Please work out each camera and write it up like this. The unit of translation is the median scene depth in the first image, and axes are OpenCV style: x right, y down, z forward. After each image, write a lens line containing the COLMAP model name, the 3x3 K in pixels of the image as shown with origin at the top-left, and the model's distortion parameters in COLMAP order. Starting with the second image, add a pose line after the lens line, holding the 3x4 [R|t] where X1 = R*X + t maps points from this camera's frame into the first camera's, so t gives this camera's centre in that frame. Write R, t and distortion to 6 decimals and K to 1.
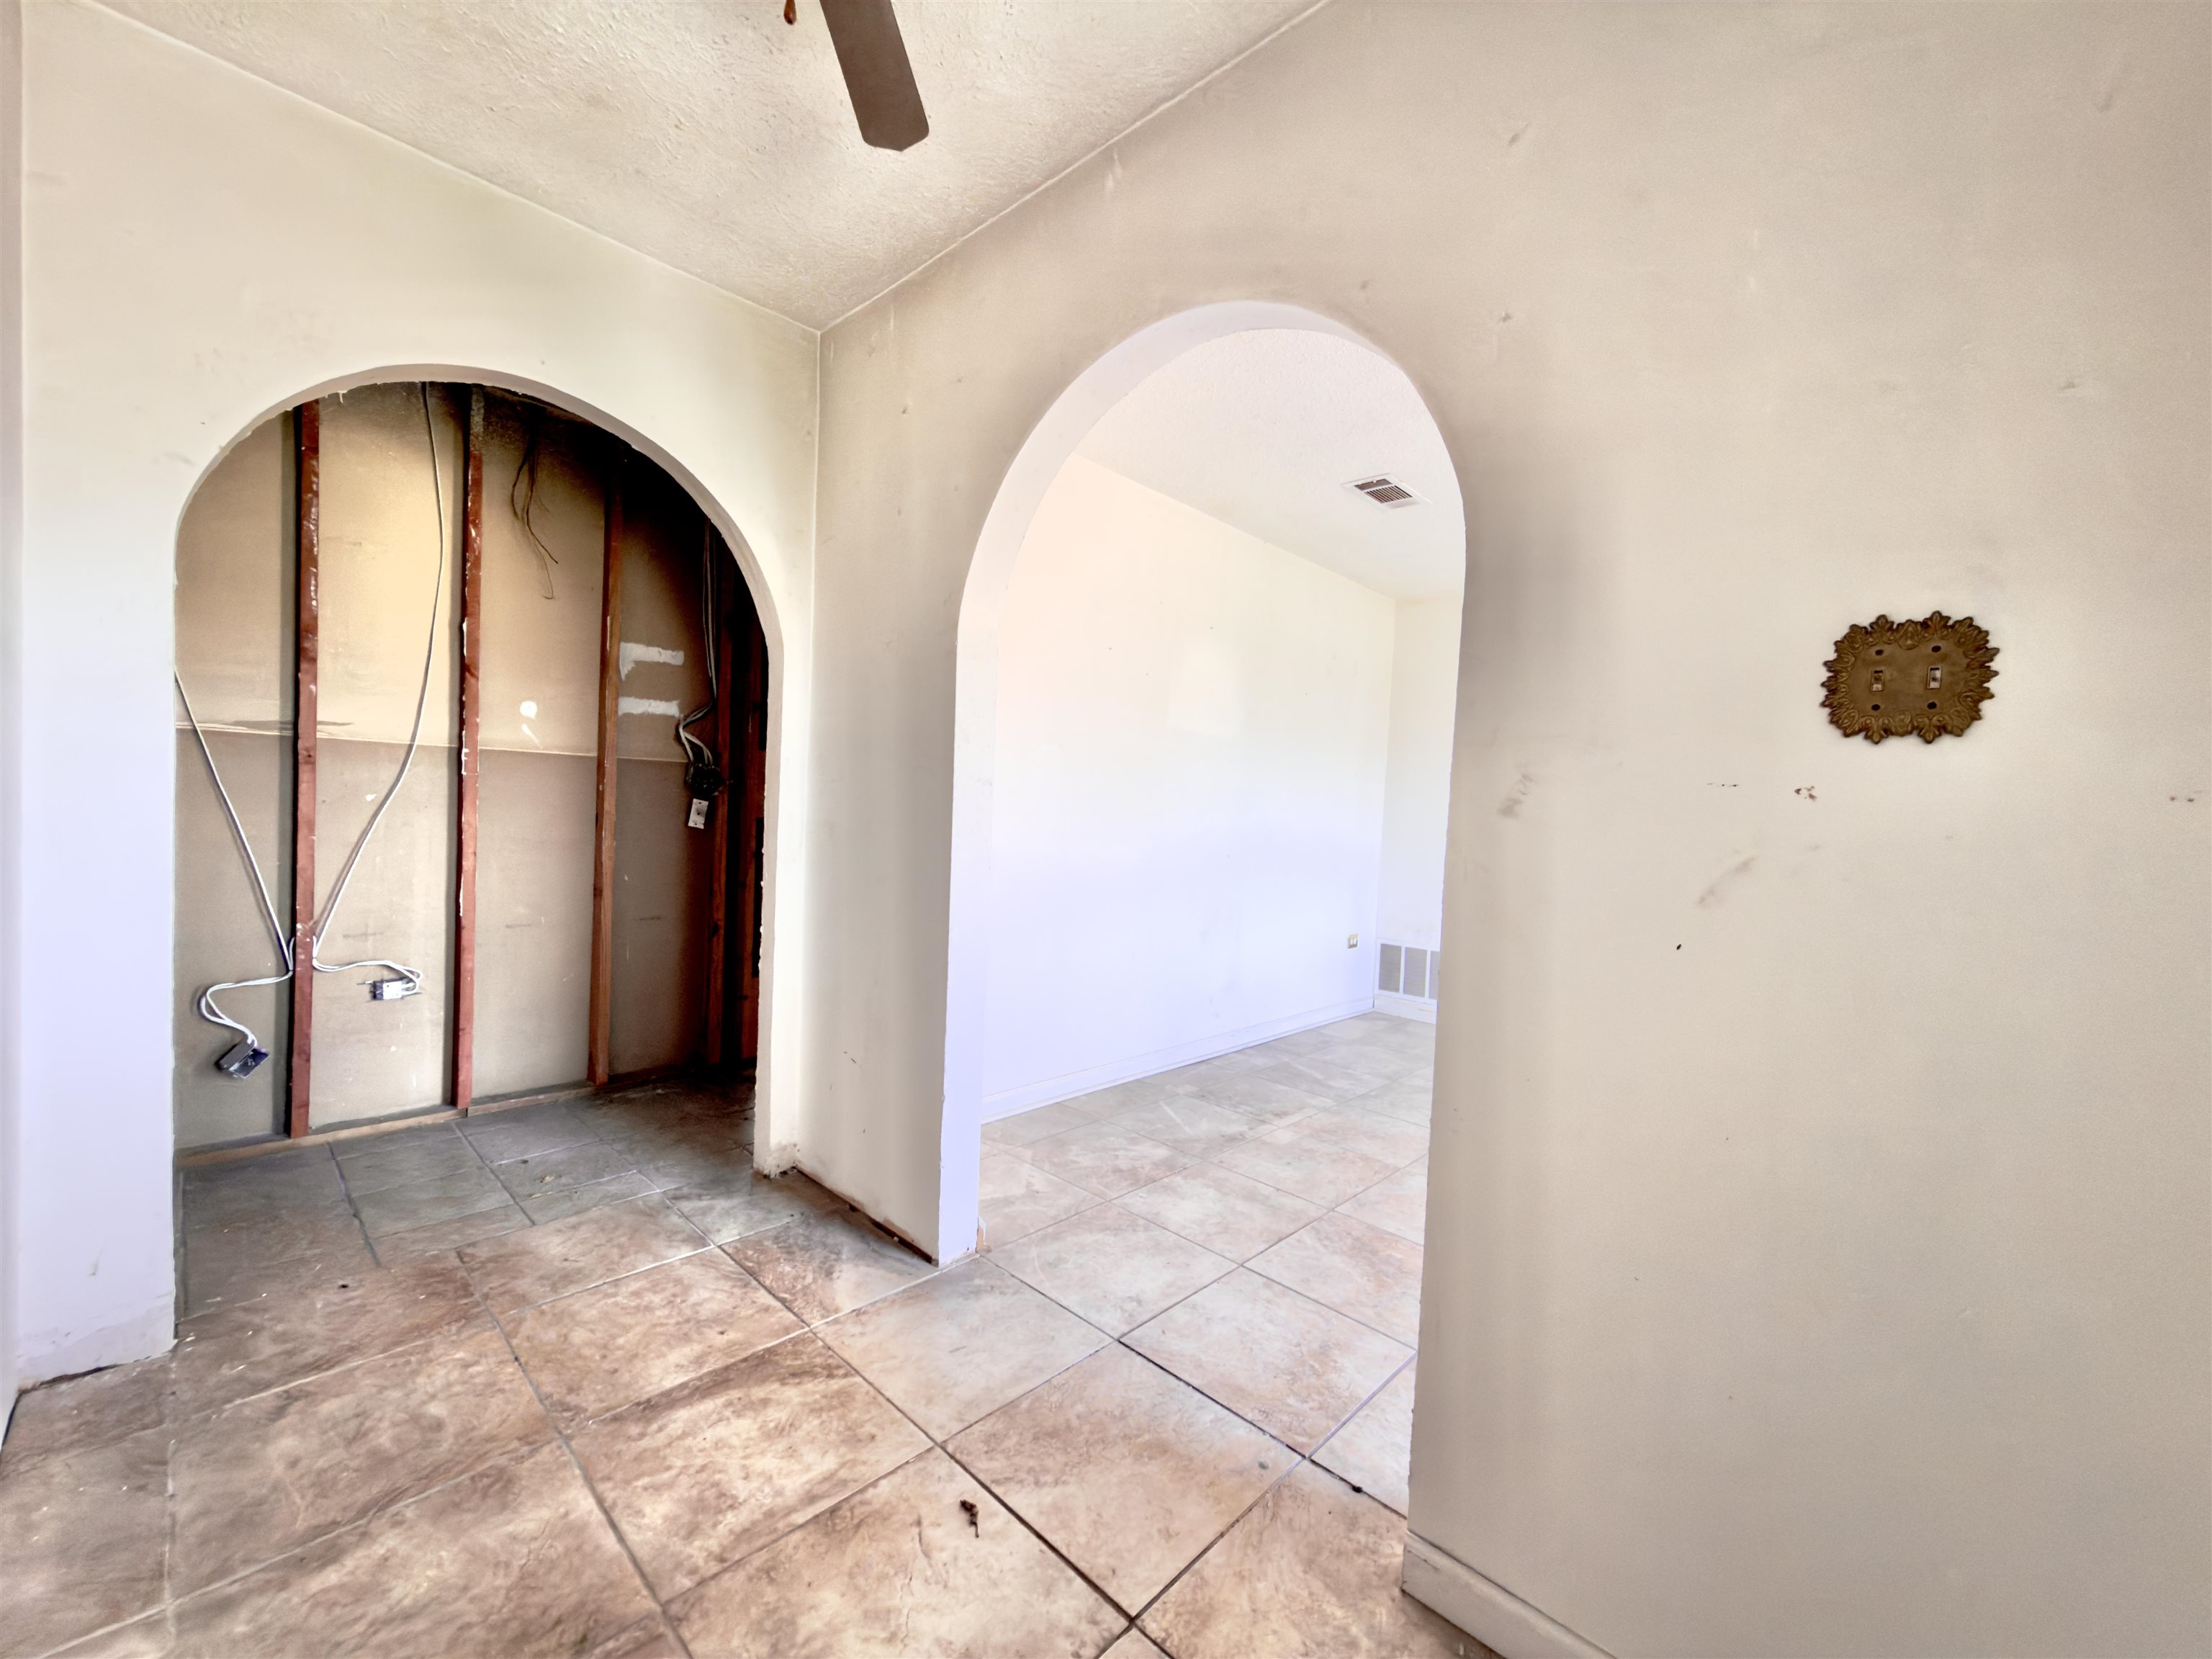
lens RADIAL K [[877.6, 0, 1101.1], [0, 877.6, 827.1], [0, 0, 1]] dist [-0.002366, -0.000089]
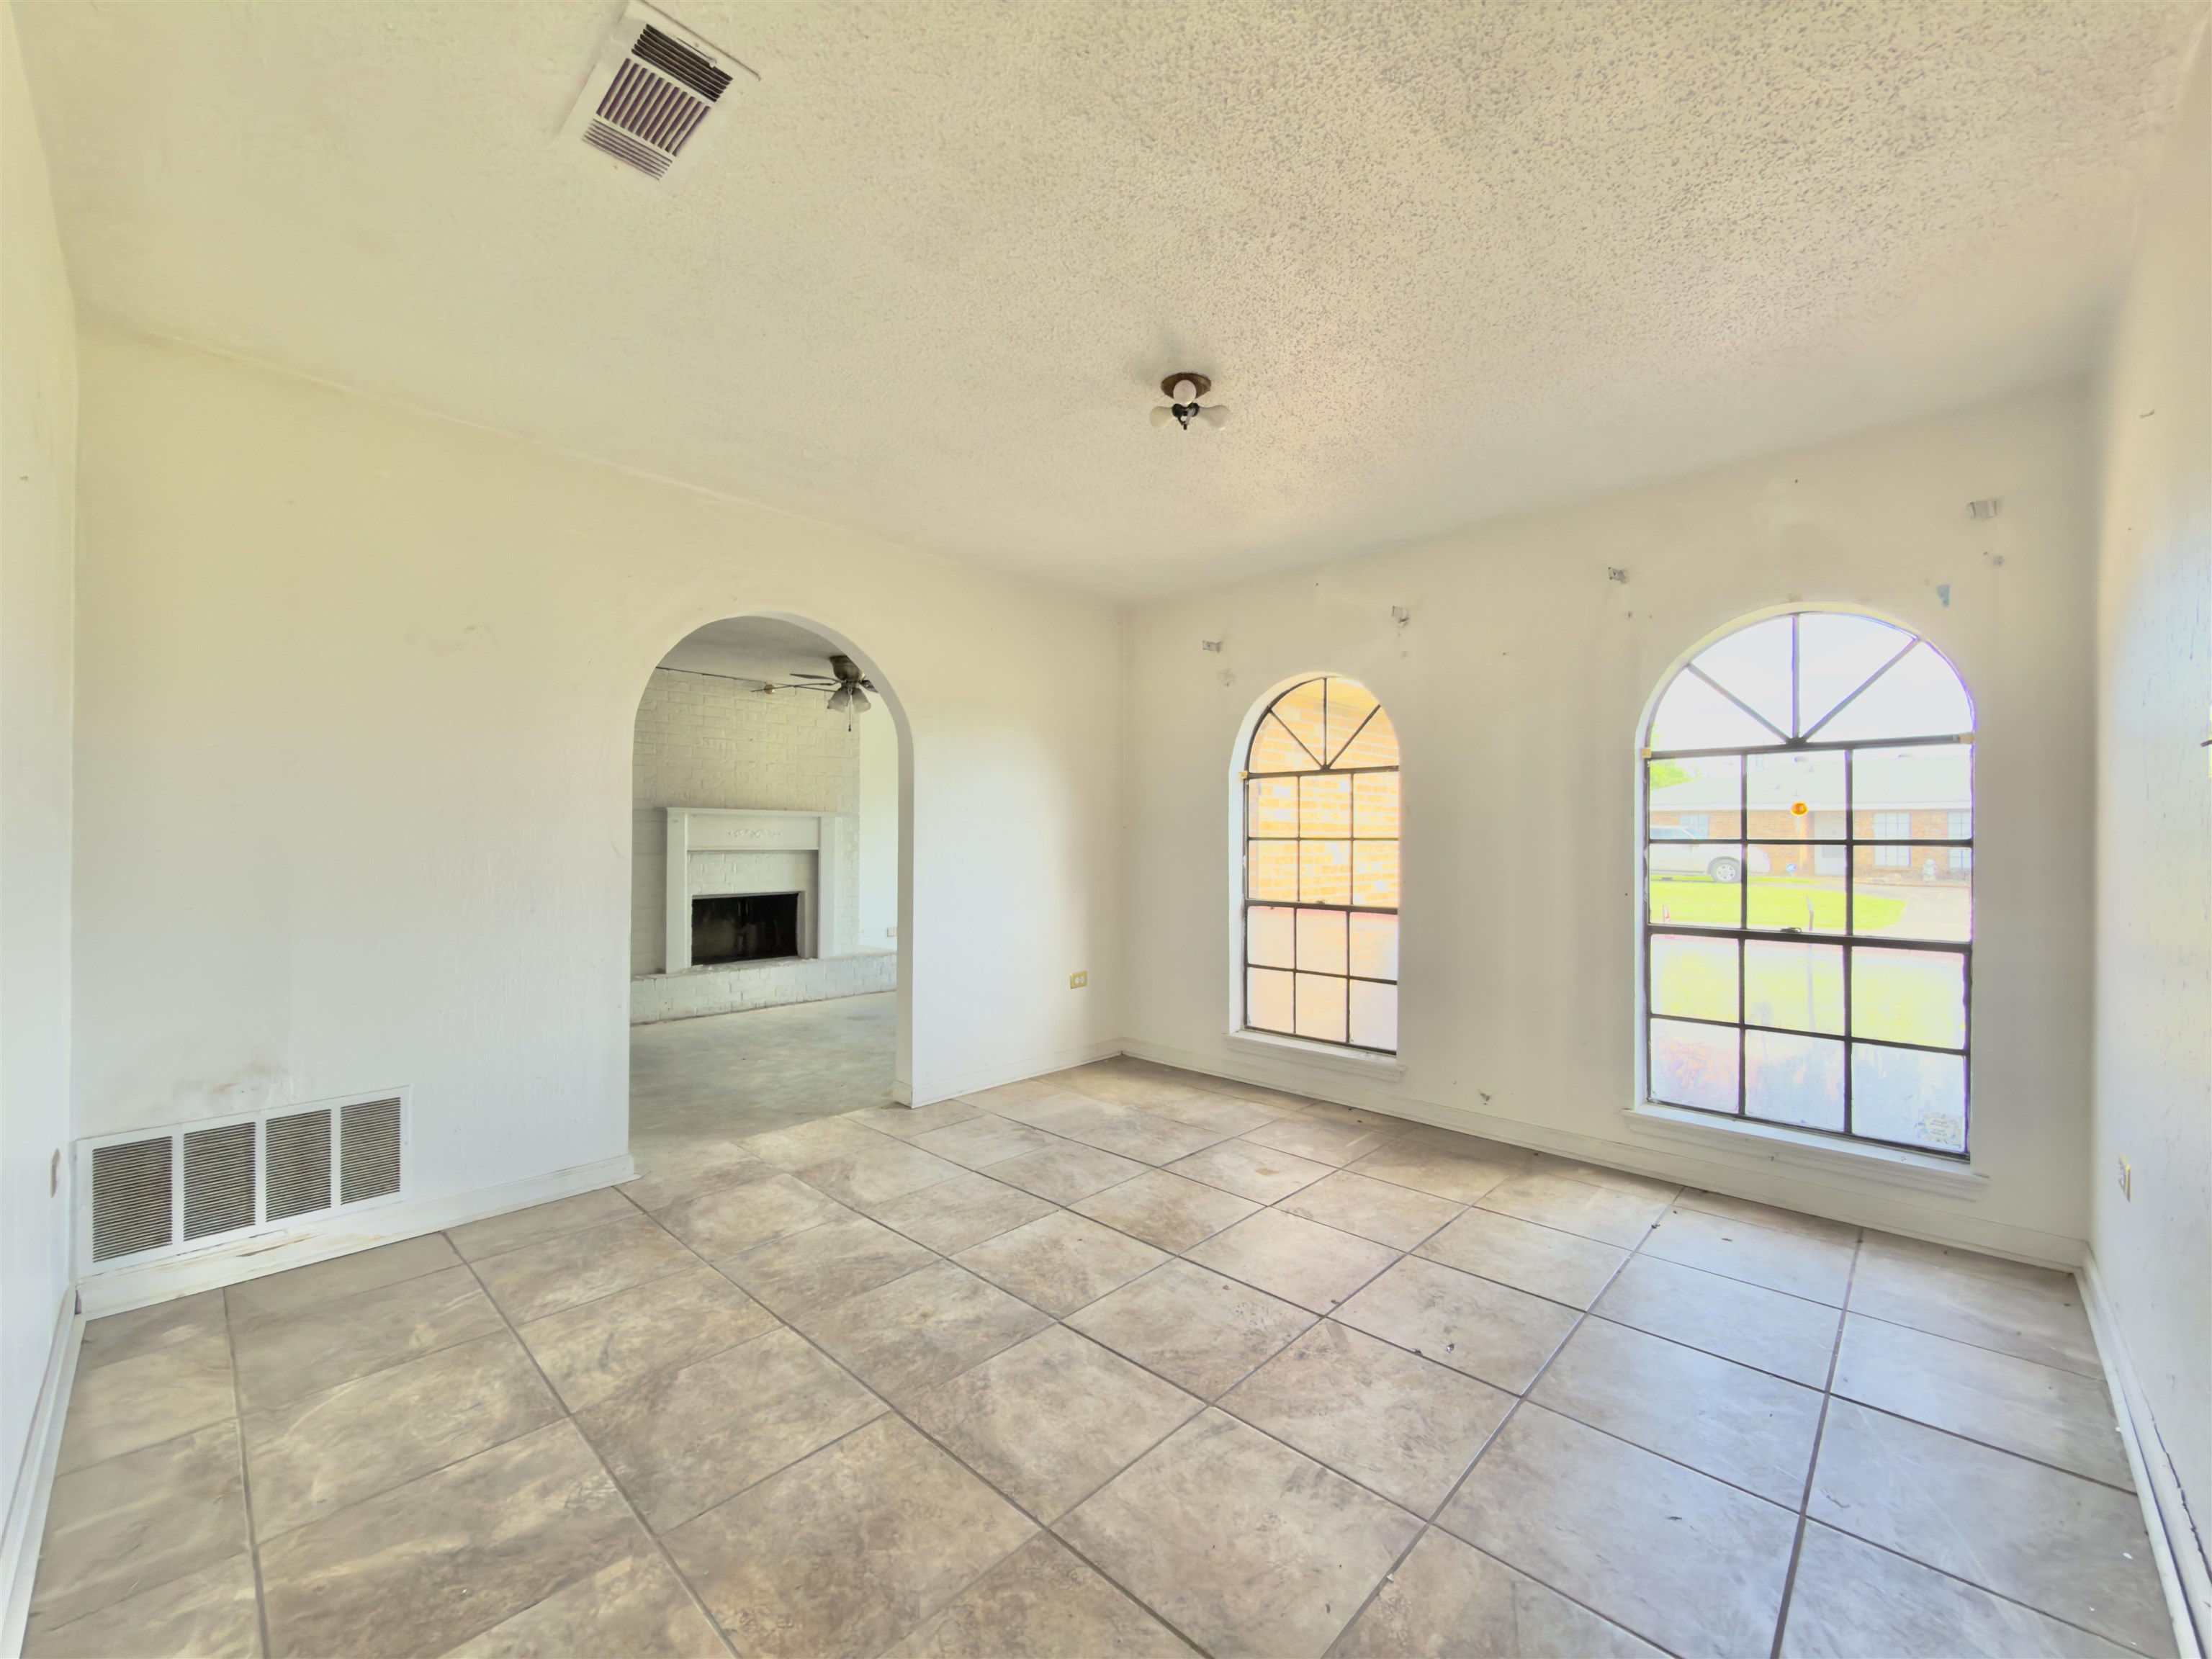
lens RADIAL K [[877.6, 0, 1101.1], [0, 877.6, 827.1], [0, 0, 1]] dist [-0.002366, -0.000089]
pose [[-0.001330, -0.033780, 0.999428, -0.113833], [0.024562, 0.999127, 0.033802, -0.026496], [-0.999697, 0.024593, -0.000499, 0.715083]]
